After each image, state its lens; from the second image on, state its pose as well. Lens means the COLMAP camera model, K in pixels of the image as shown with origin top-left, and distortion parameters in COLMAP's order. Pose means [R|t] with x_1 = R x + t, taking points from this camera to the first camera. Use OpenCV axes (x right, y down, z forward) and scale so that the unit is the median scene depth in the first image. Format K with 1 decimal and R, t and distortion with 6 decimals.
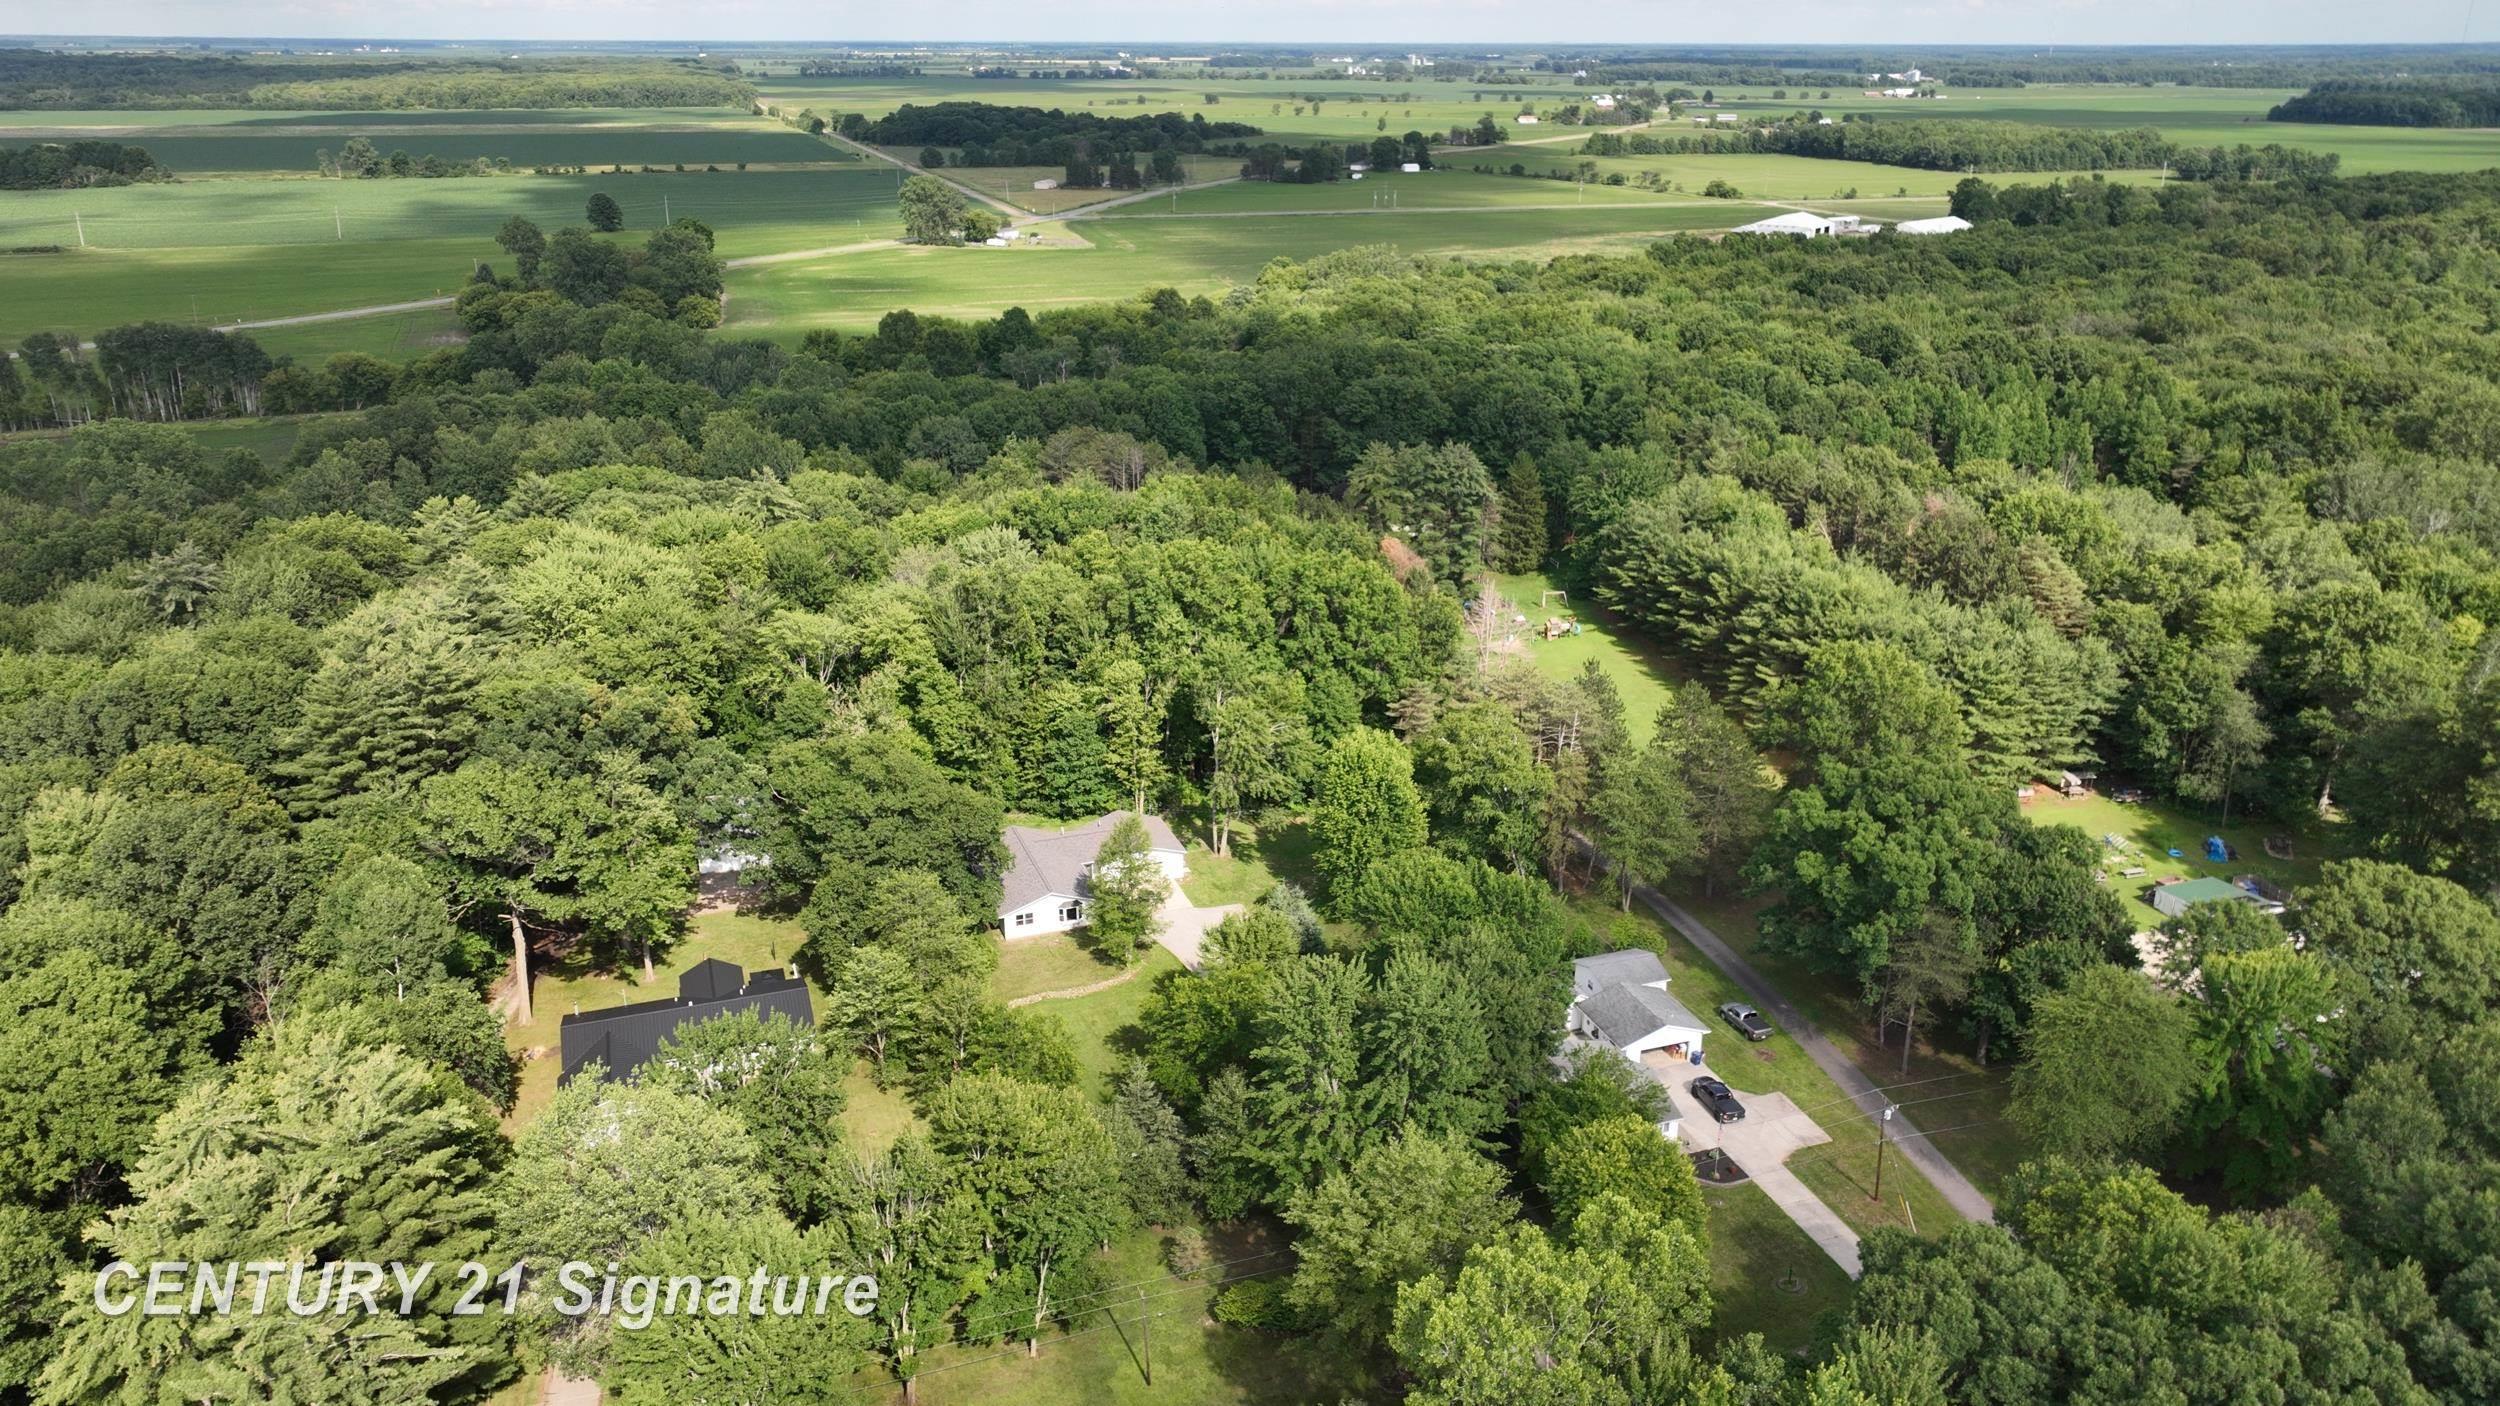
lens RADIAL K [[1801.3, 0, 1250.0], [0, 1801.3, 703.0], [0, 0, 1]] dist [0.003899, 0.005463]
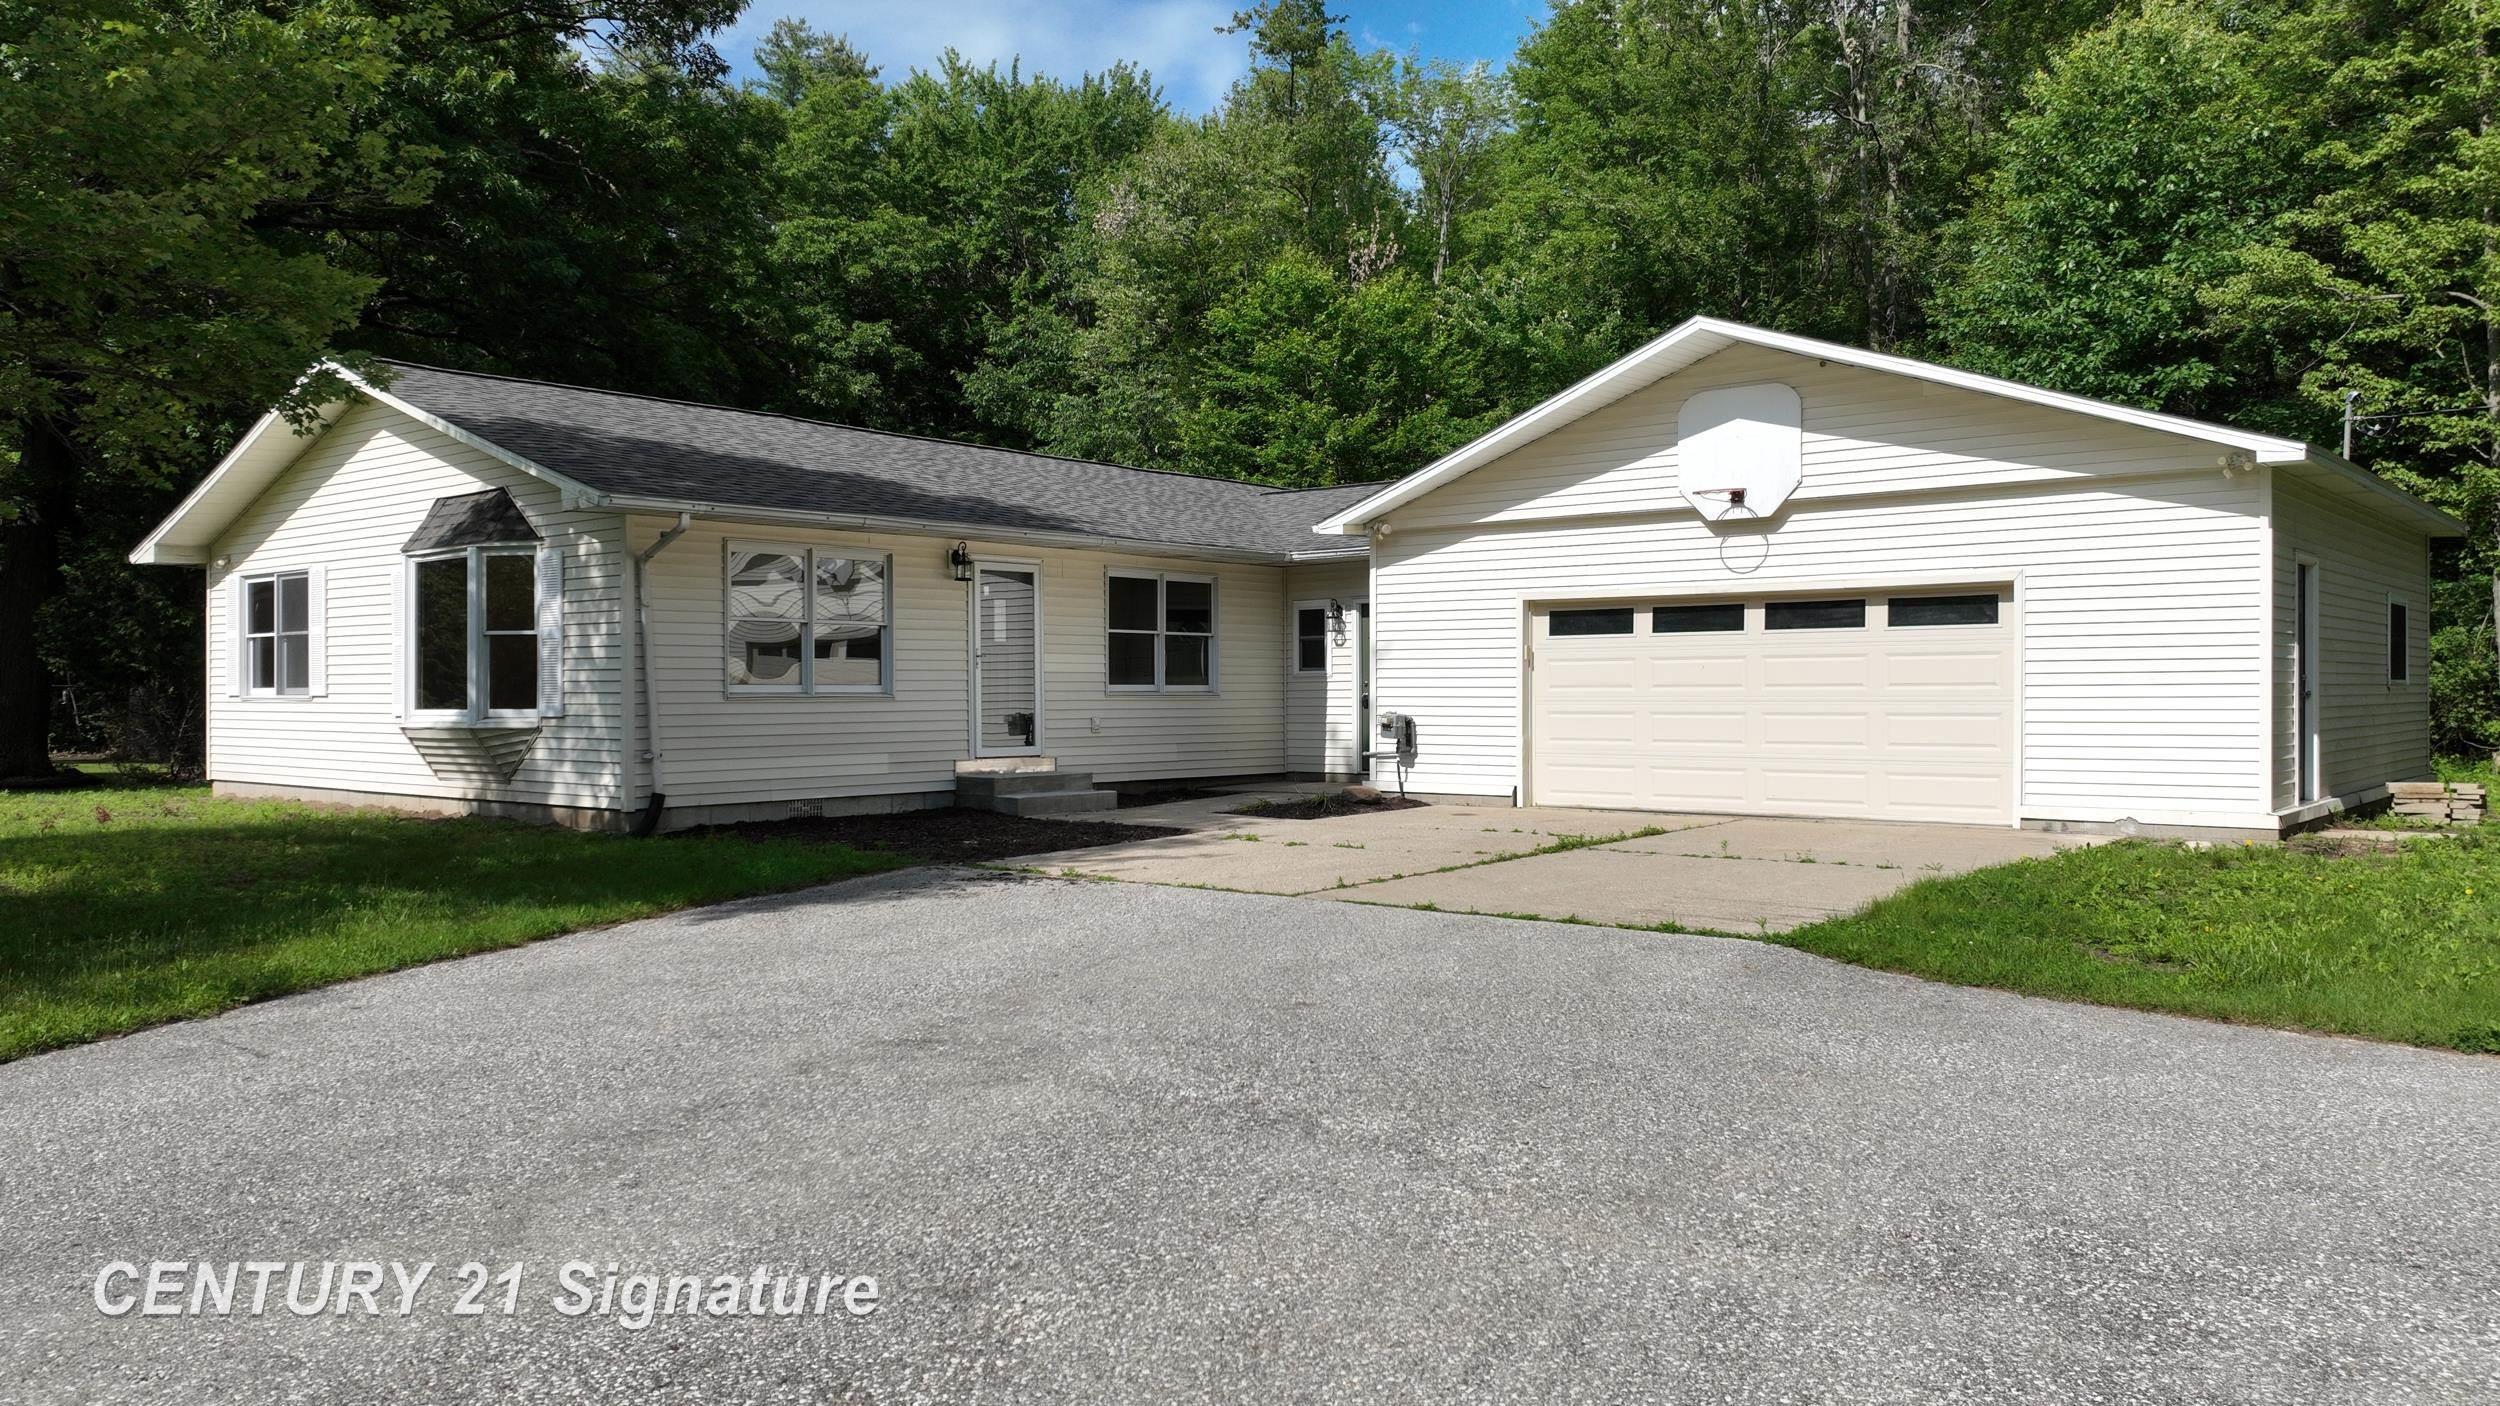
lens RADIAL K [[1792.0, 0, 1260.2], [0, 1792.0, 698.0], [0, 0, 1]] dist [0.007087, 0.011656]
pose [[0.499422, -0.003833, -0.866350, 0.005969], [-0.291323, 0.941016, -0.172101, 0.107779], [0.815909, 0.338339, 0.468848, 0.858461]]
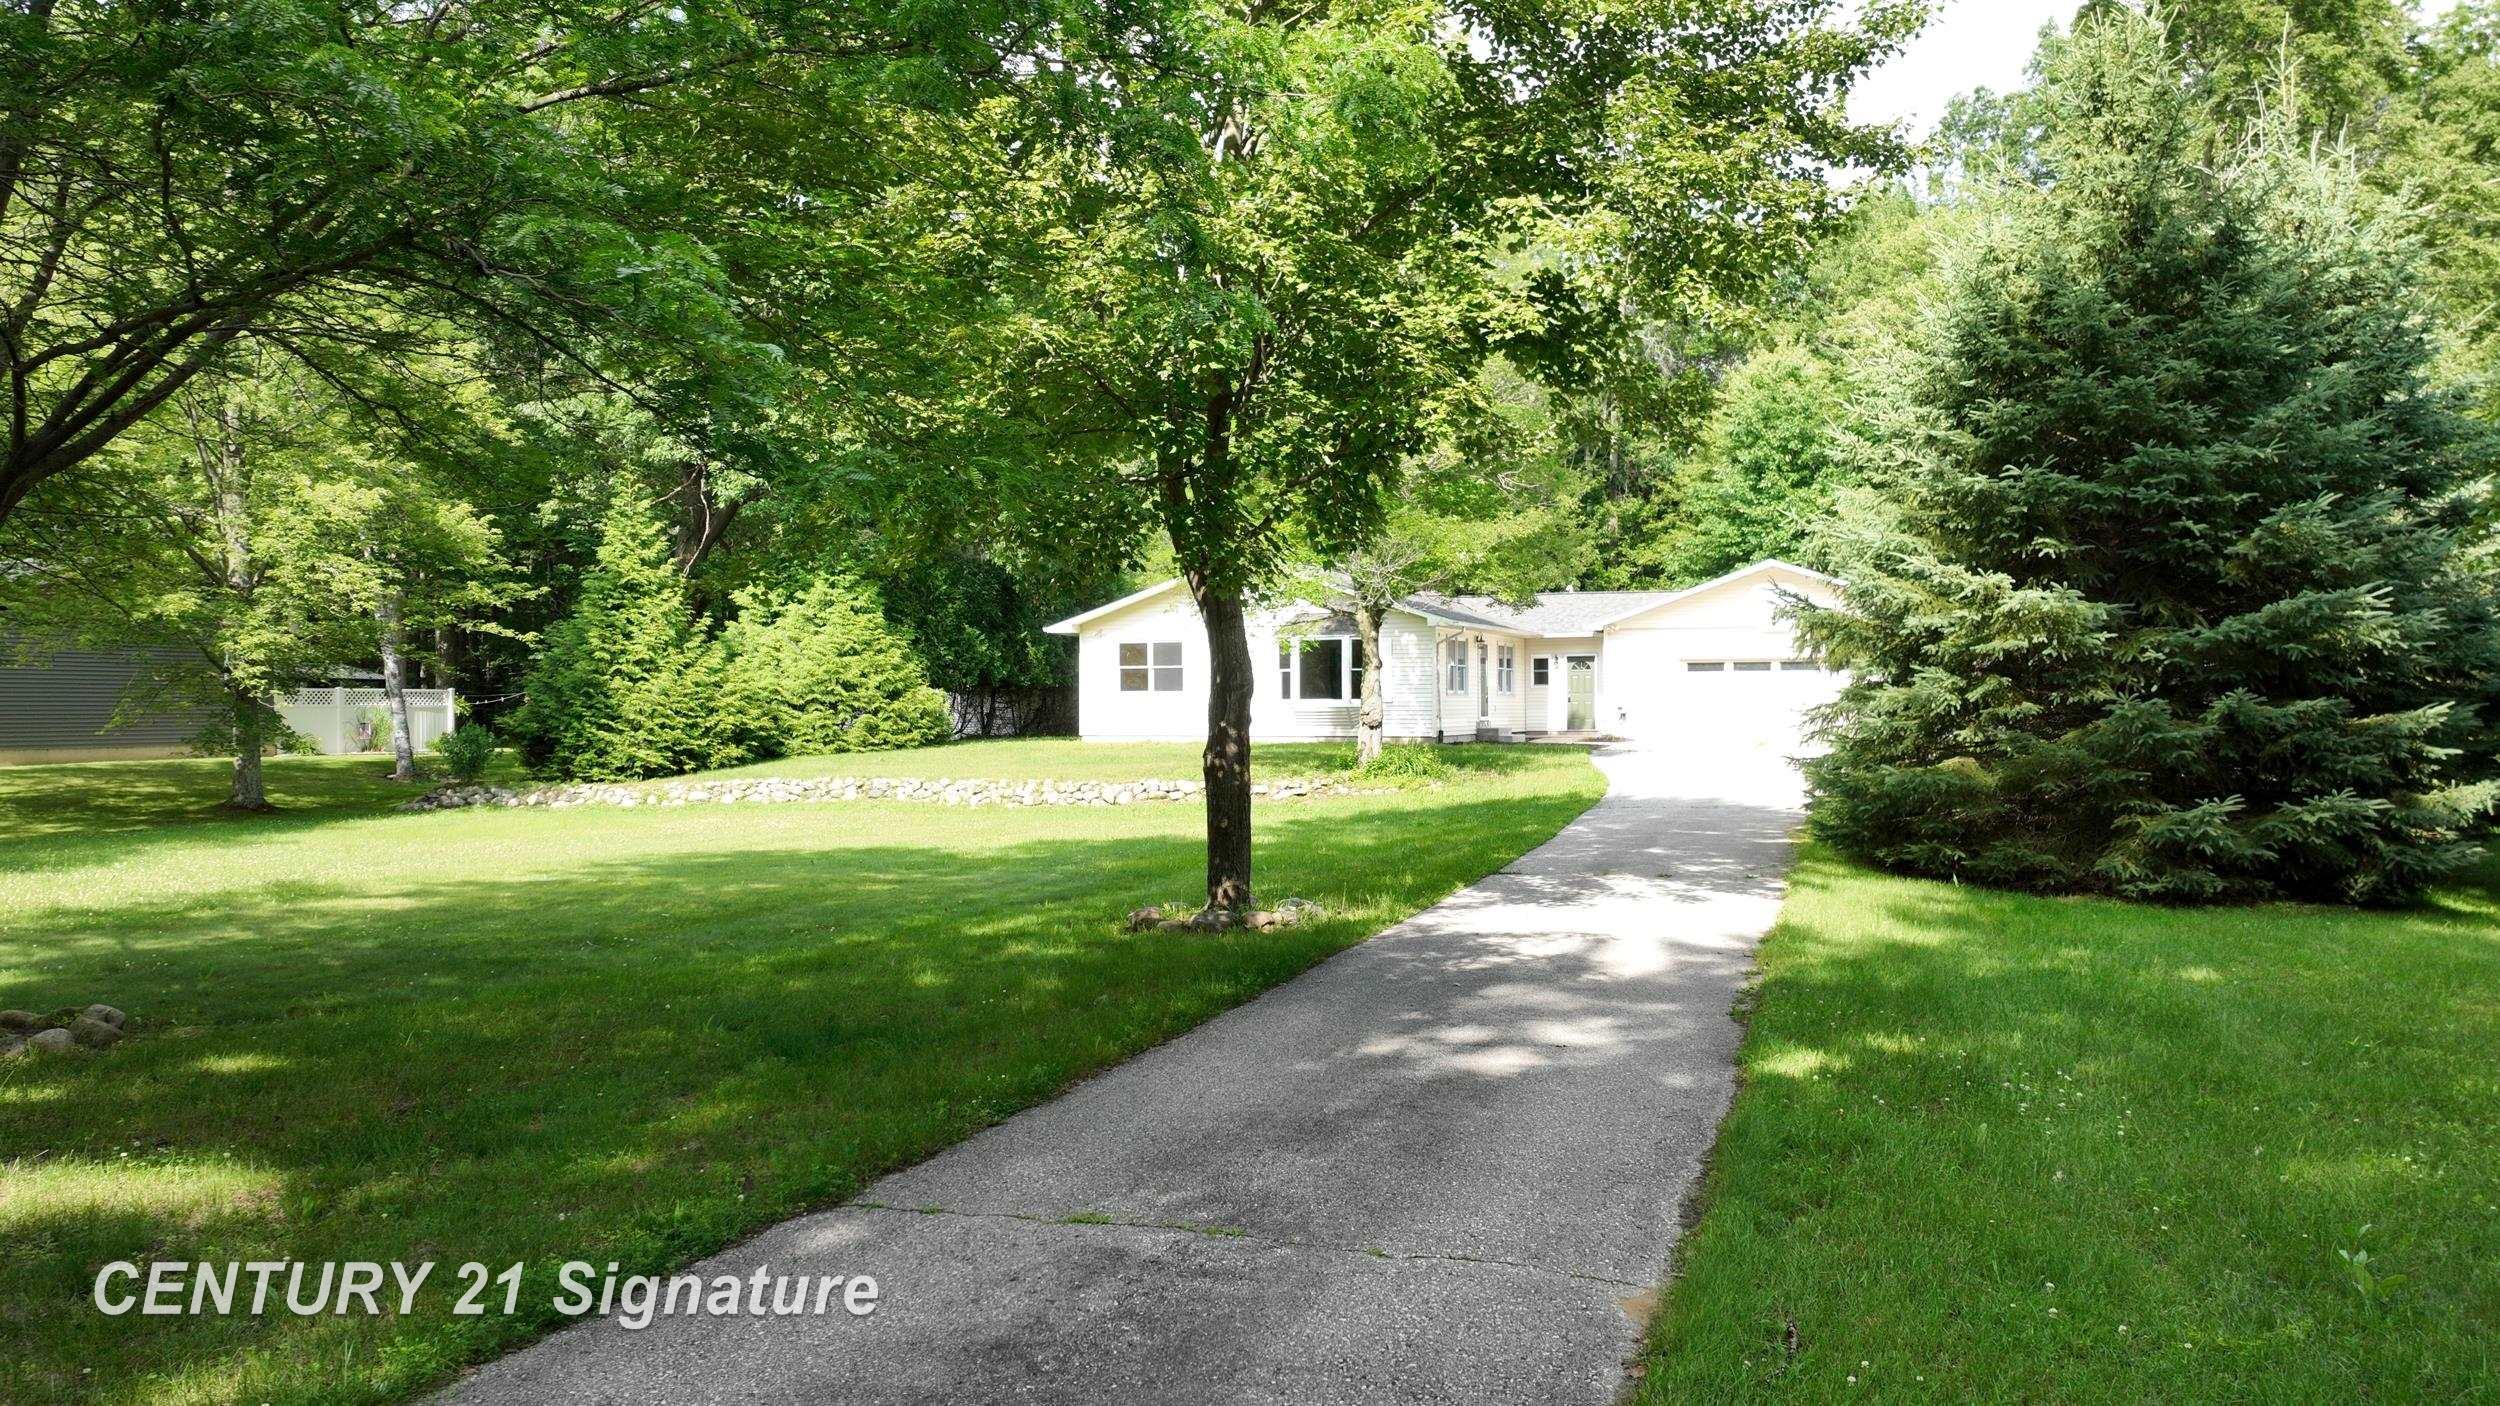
lens RADIAL K [[1774.1, 0, 1250.0], [0, 1774.1, 703.0], [0, 0, 1]] dist [-0.002331, -0.001691]
pose [[0.737991, -0.007380, -0.674771, 0.047568], [-0.225013, 0.940022, -0.256375, 0.160085], [0.636191, 0.341035, 0.692067, 0.718829]]
